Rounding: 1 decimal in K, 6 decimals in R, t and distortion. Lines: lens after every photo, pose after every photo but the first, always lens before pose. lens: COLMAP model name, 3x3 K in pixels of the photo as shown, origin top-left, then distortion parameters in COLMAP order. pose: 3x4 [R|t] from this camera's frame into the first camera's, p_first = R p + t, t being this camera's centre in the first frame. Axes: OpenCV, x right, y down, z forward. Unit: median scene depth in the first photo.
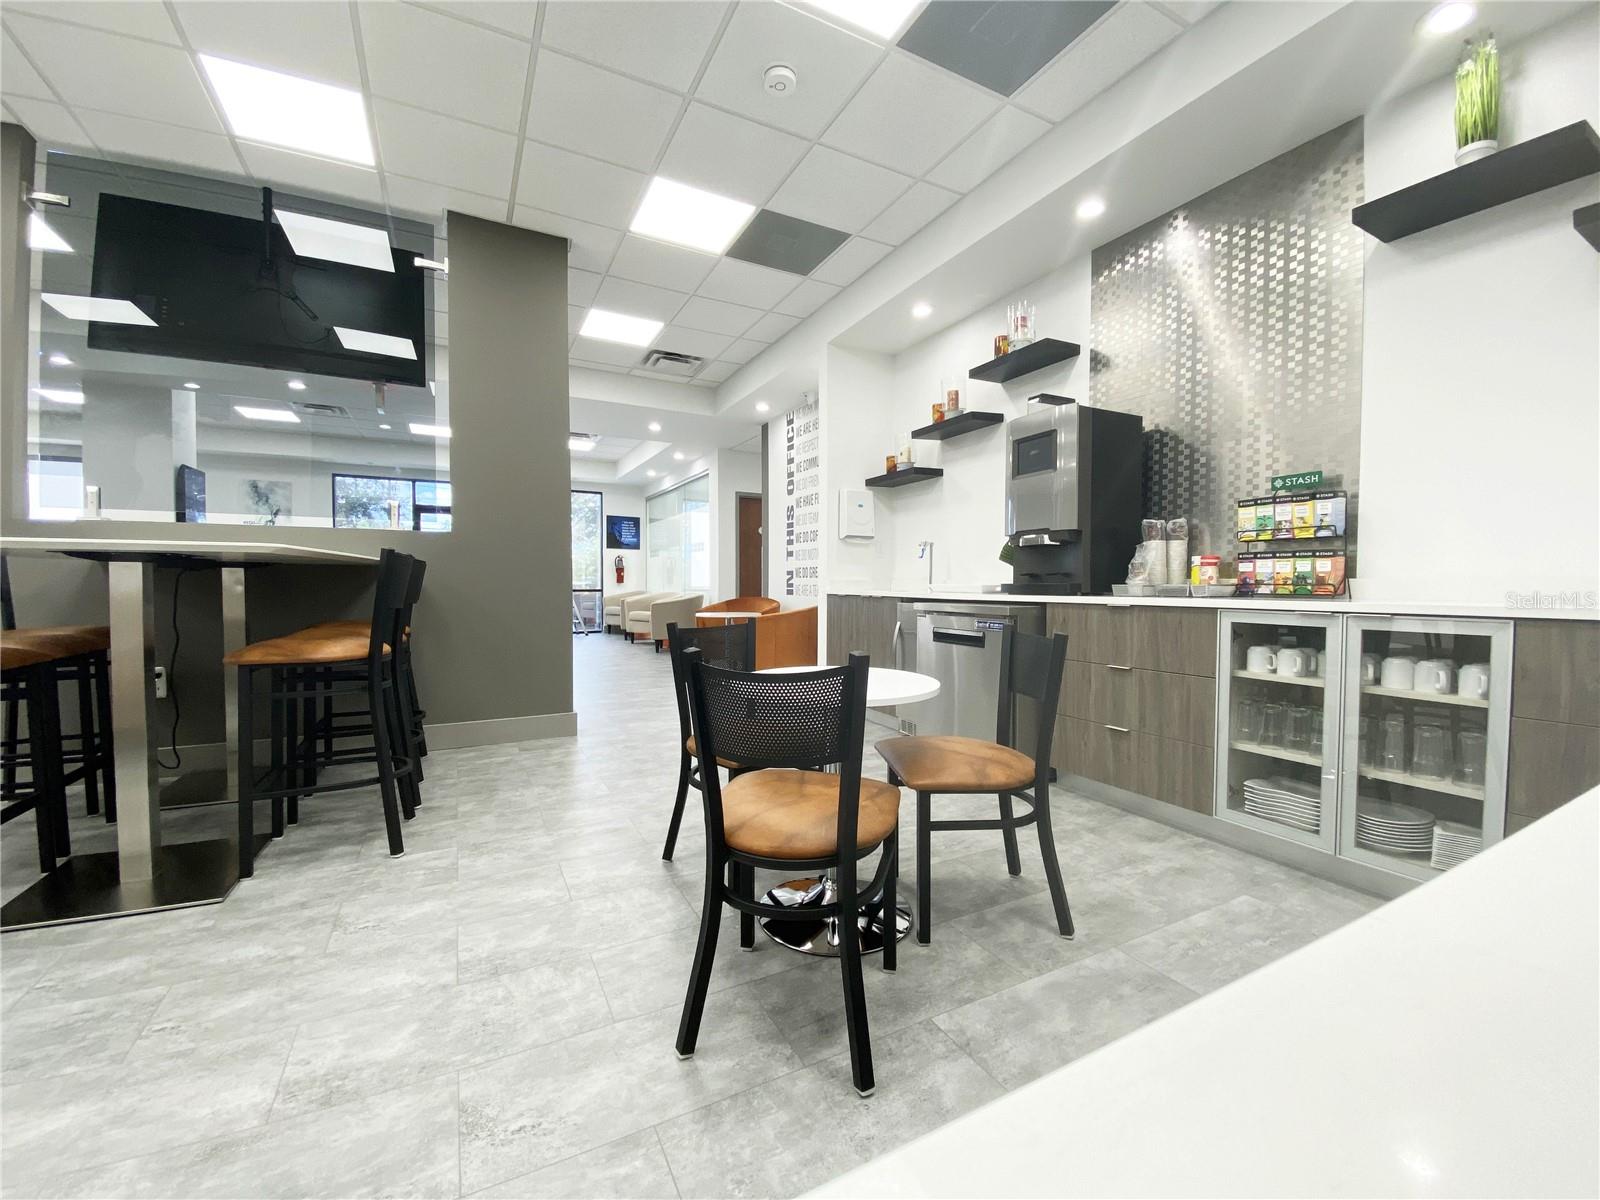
lens RADIAL K [[642.4, 0, 794.1], [0, 642.4, 606.7], [0, 0, 1]] dist [0.001610, -0.011513]
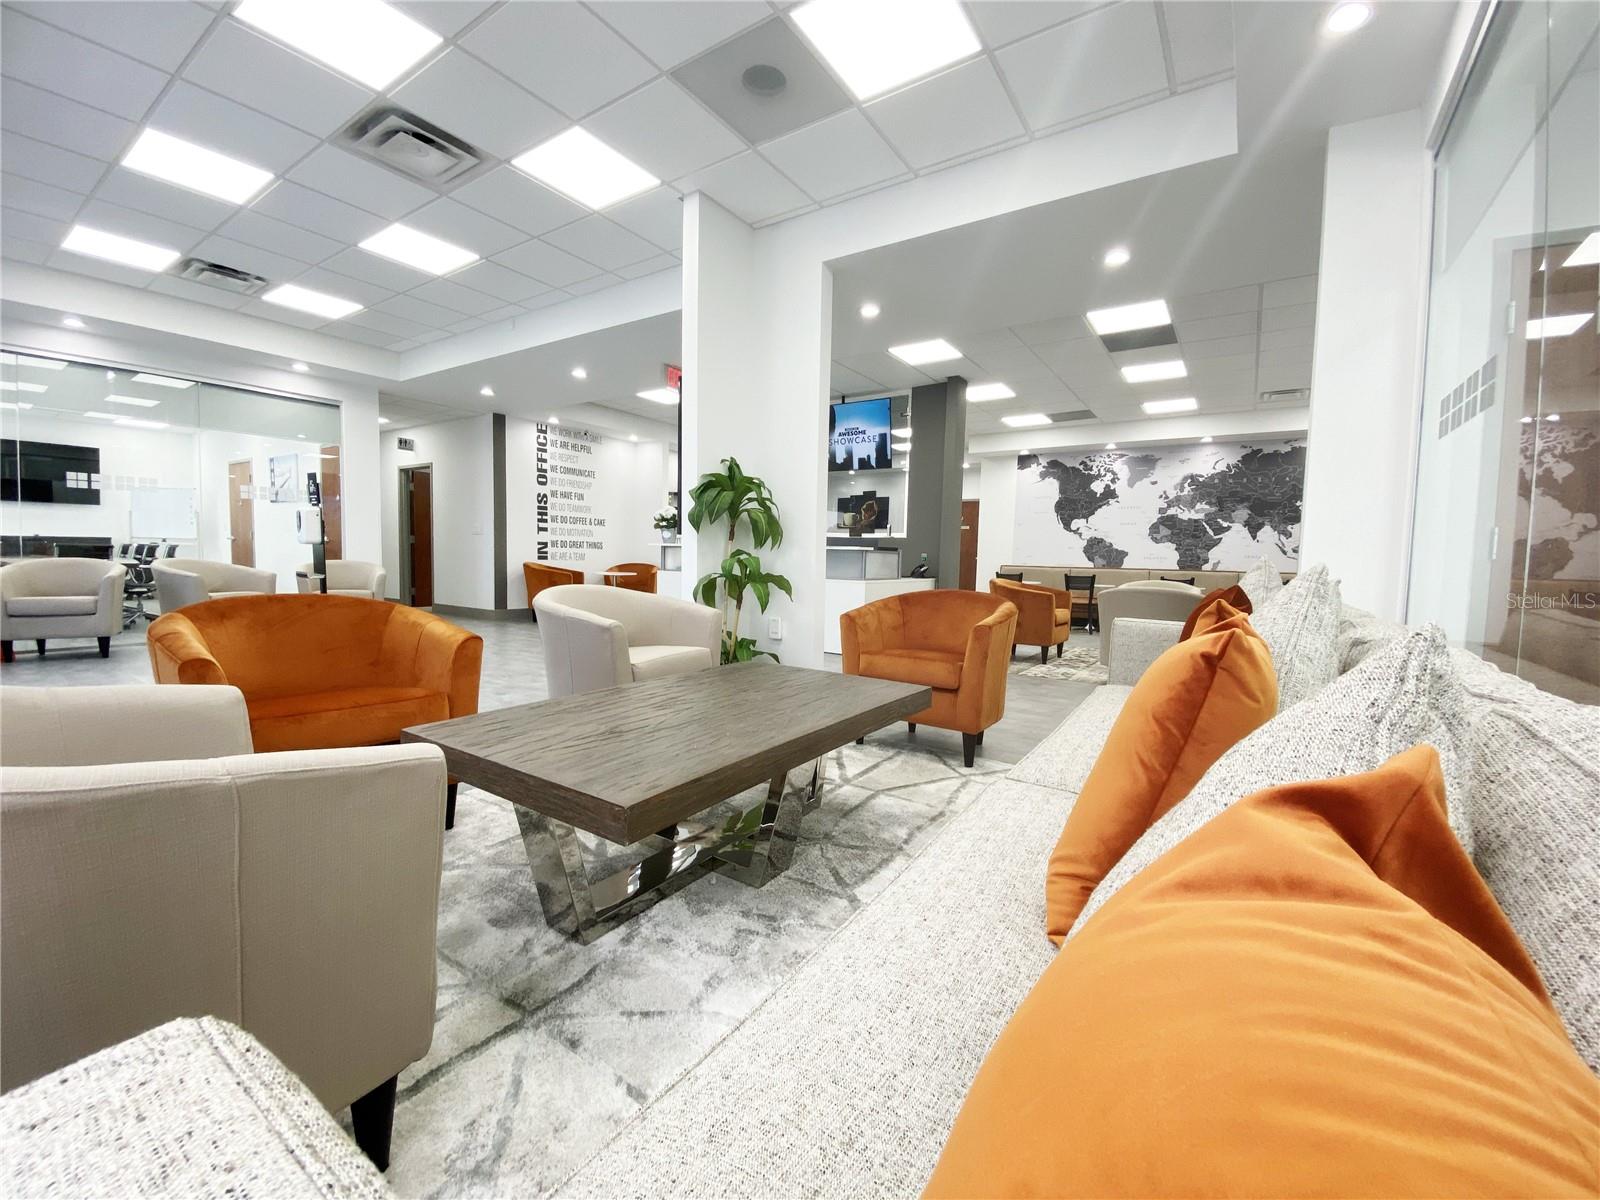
lens RADIAL K [[636.6, 0, 792.4], [0, 636.6, 604.7], [0, 0, 1]] dist [0.000599, -0.030467]
pose [[-0.453737, -0.078301, 0.887689, -3.817582], [0.008378, 0.995713, 0.092111, -0.112061], [-0.891096, 0.049231, -0.451136, 3.007342]]
